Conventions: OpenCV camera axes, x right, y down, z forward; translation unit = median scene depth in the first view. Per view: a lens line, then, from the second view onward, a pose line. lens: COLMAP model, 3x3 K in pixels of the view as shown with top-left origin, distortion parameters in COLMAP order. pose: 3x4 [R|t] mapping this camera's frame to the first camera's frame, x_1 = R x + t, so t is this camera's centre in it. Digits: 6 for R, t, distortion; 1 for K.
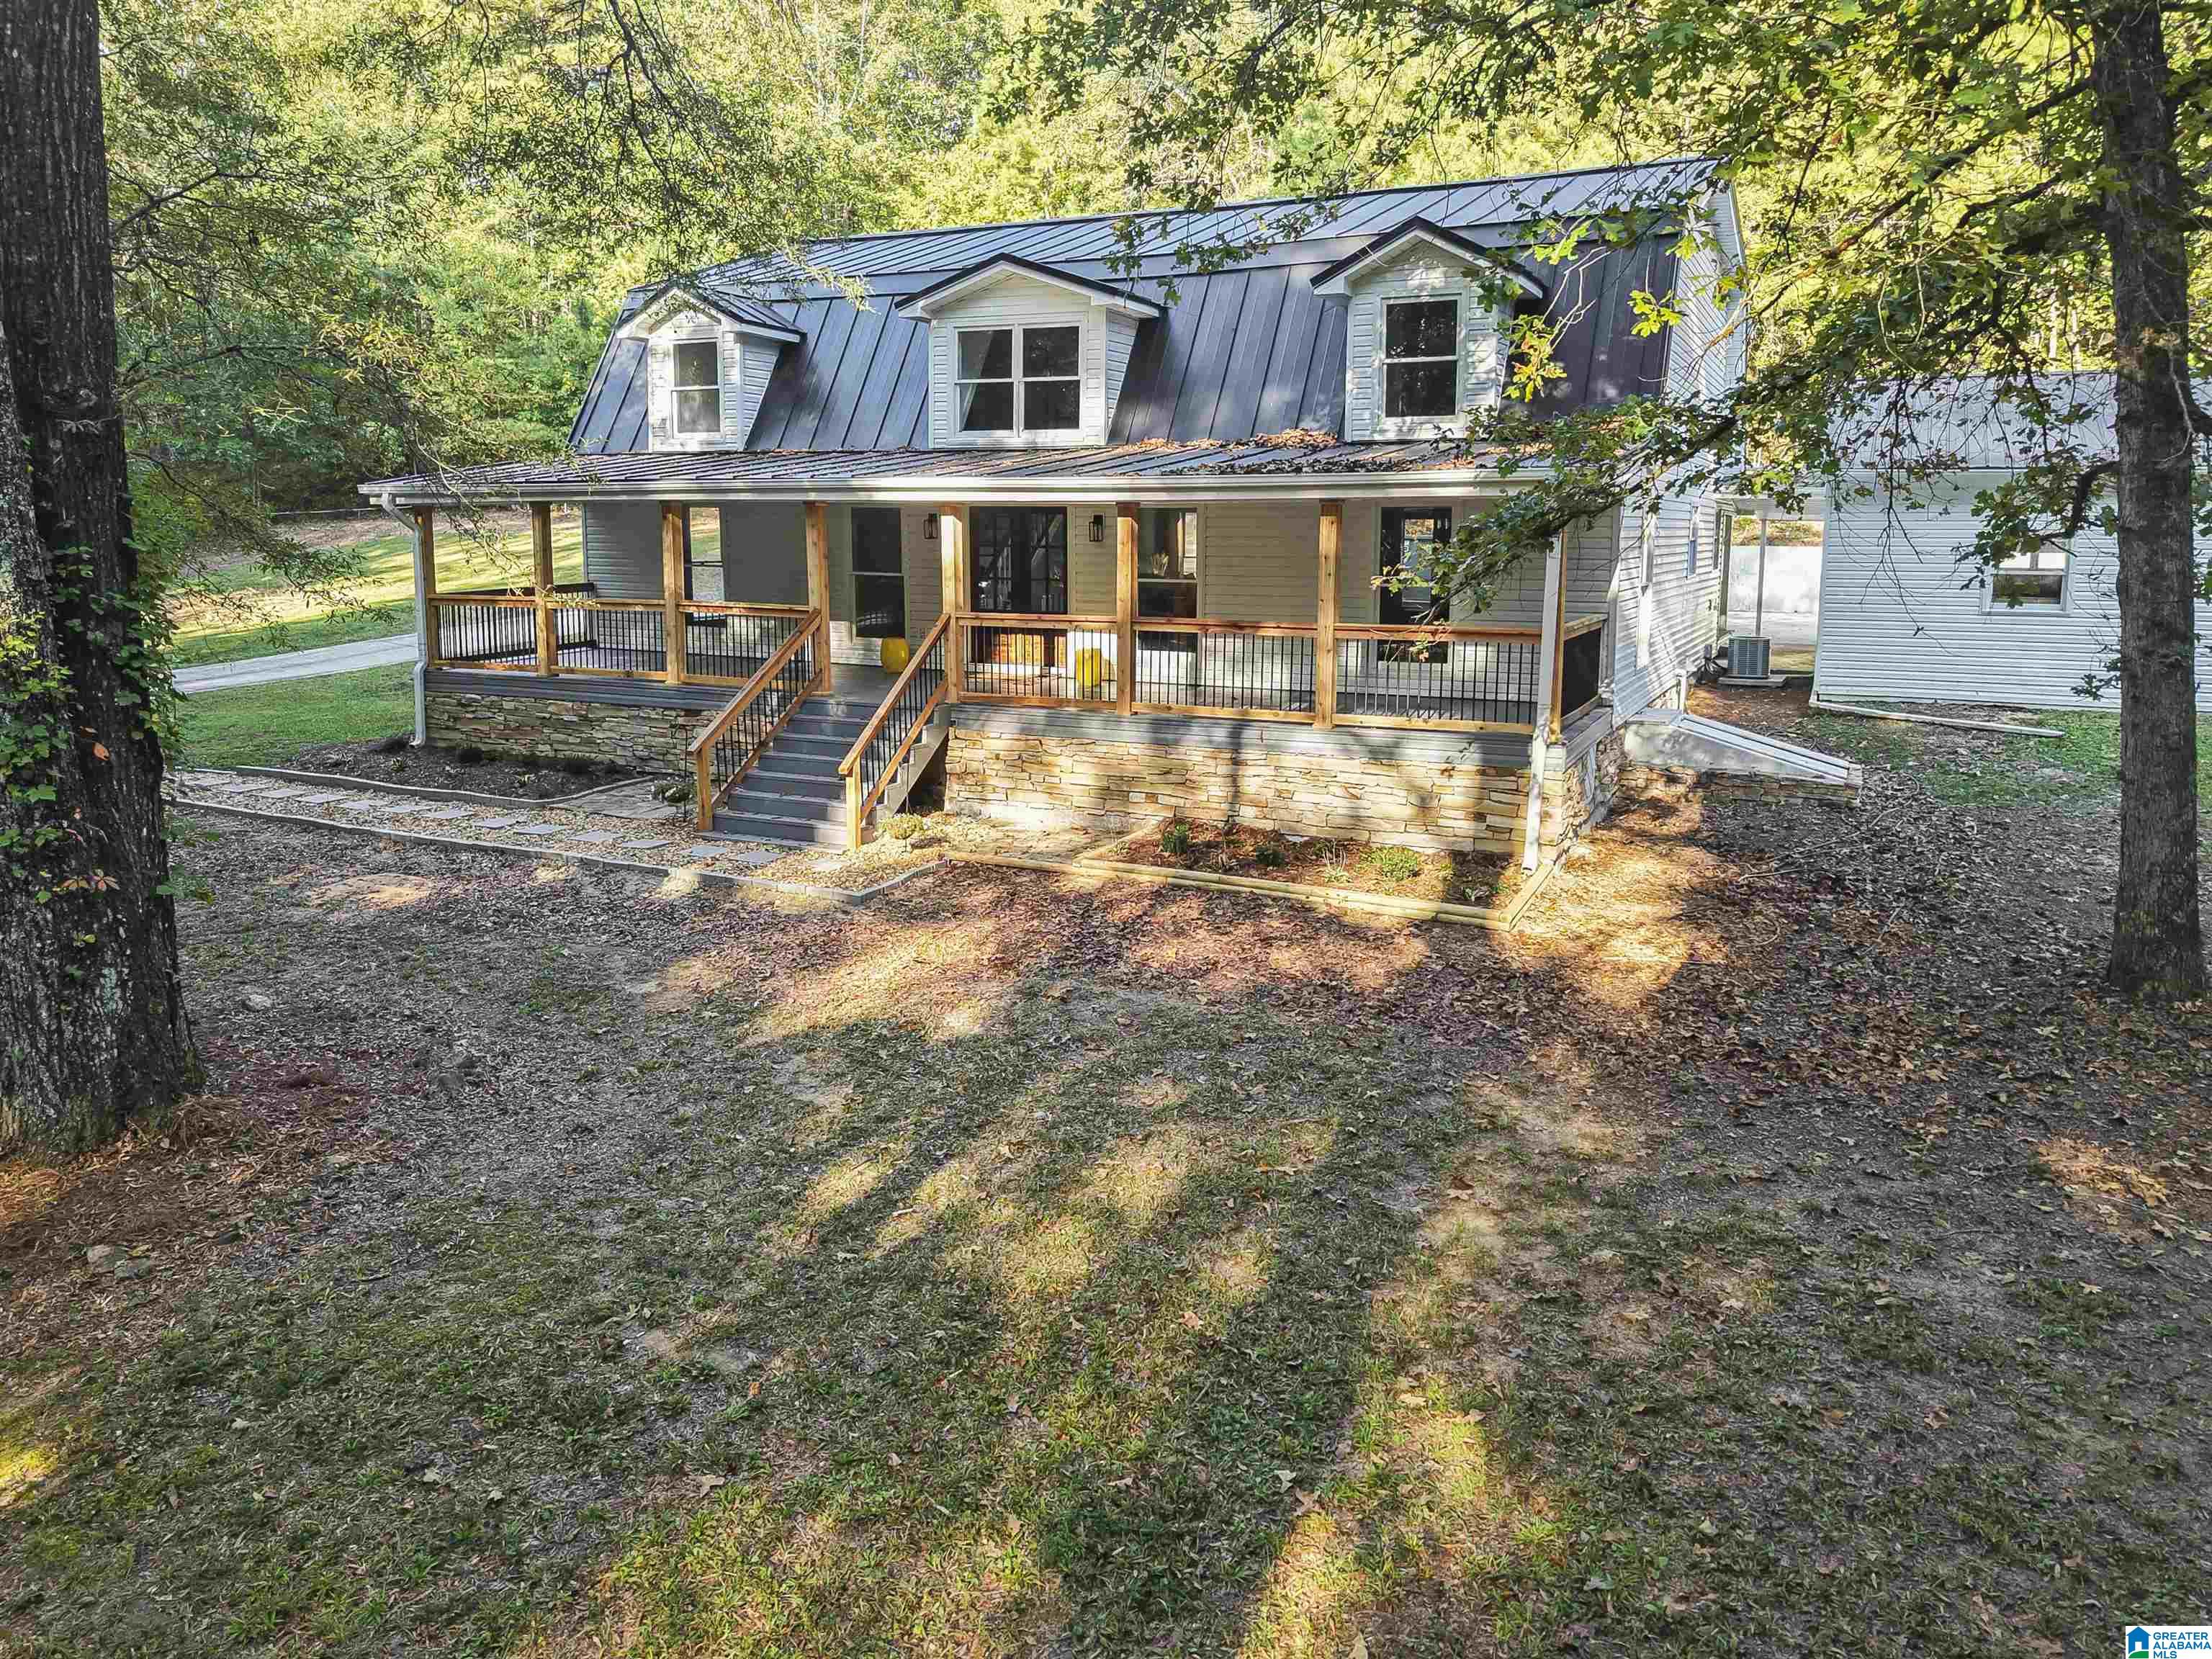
lens RADIAL K [[1485.0, 0, 1106.0], [0, 1485.0, 829.5], [0, 0, 1]] dist [0.053047, -0.074989]
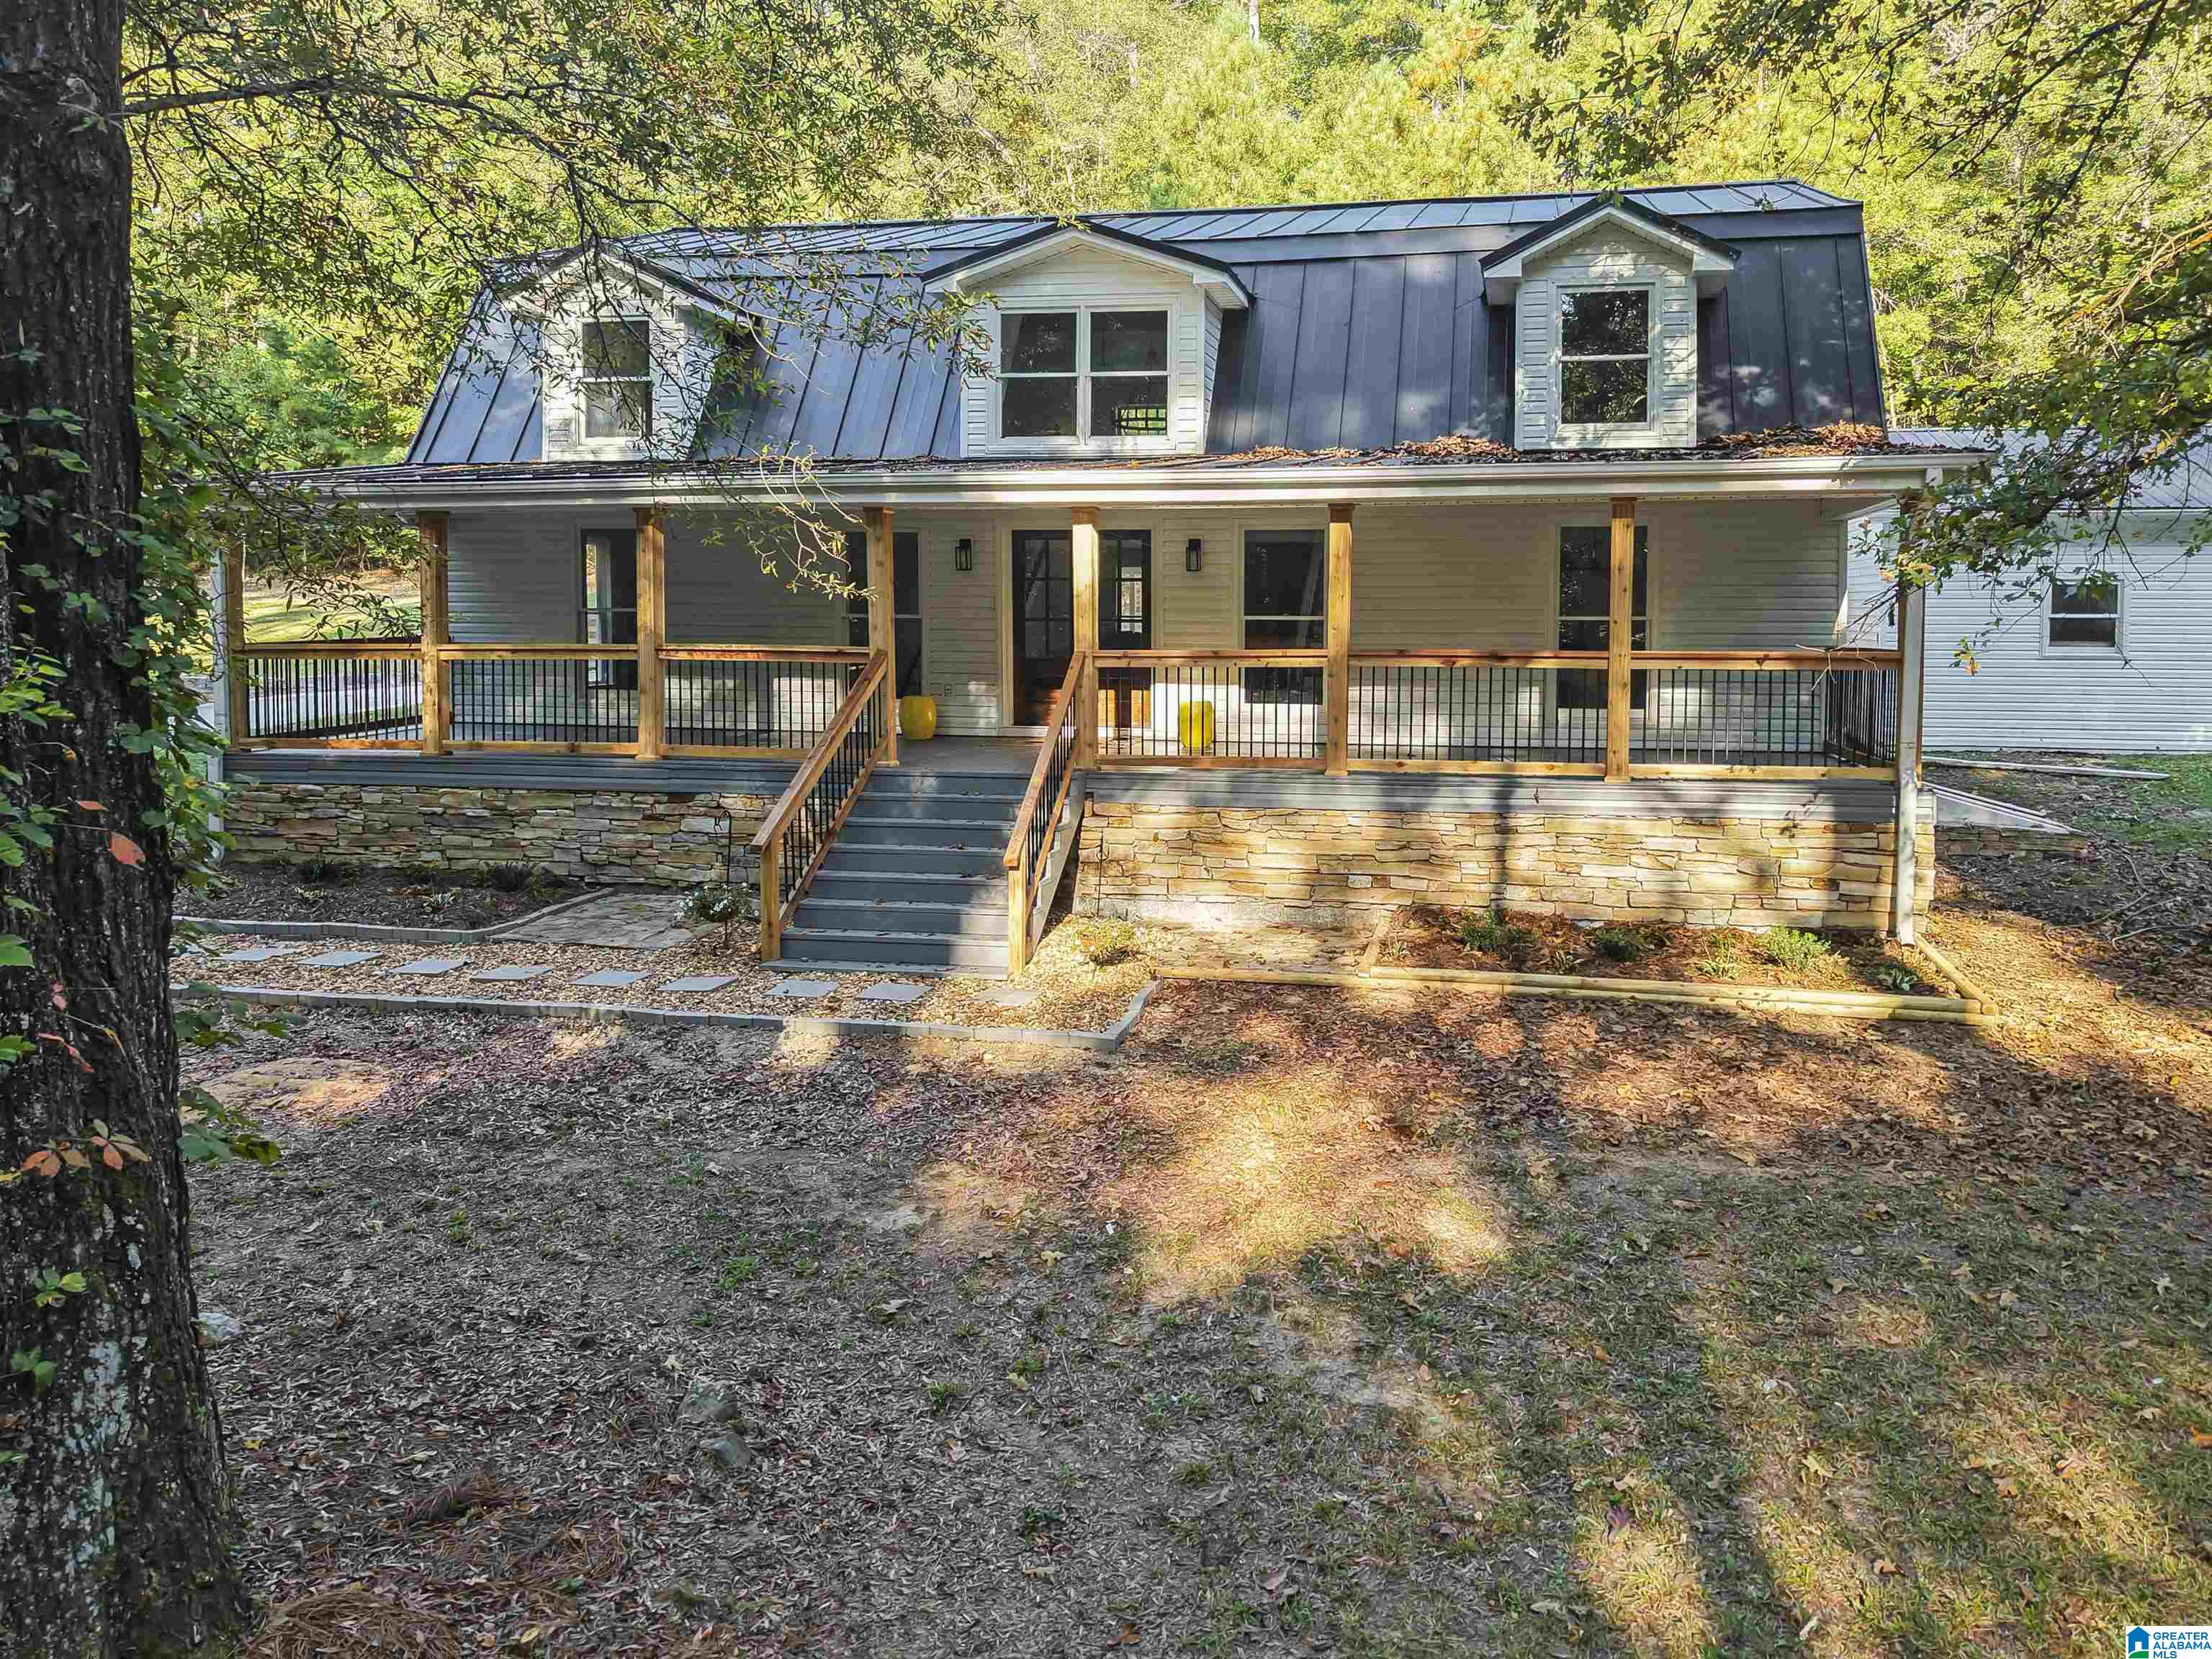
lens RADIAL K [[1461.2, 0, 1109.9], [0, 1461.2, 782.4], [0, 0, 1]] dist [0.031009, -0.024730]
pose [[0.963138, -0.026967, 0.267654, -0.297214], [0.053656, 0.994228, -0.092906, -0.009367], [-0.263603, 0.103843, 0.959026, 0.294196]]
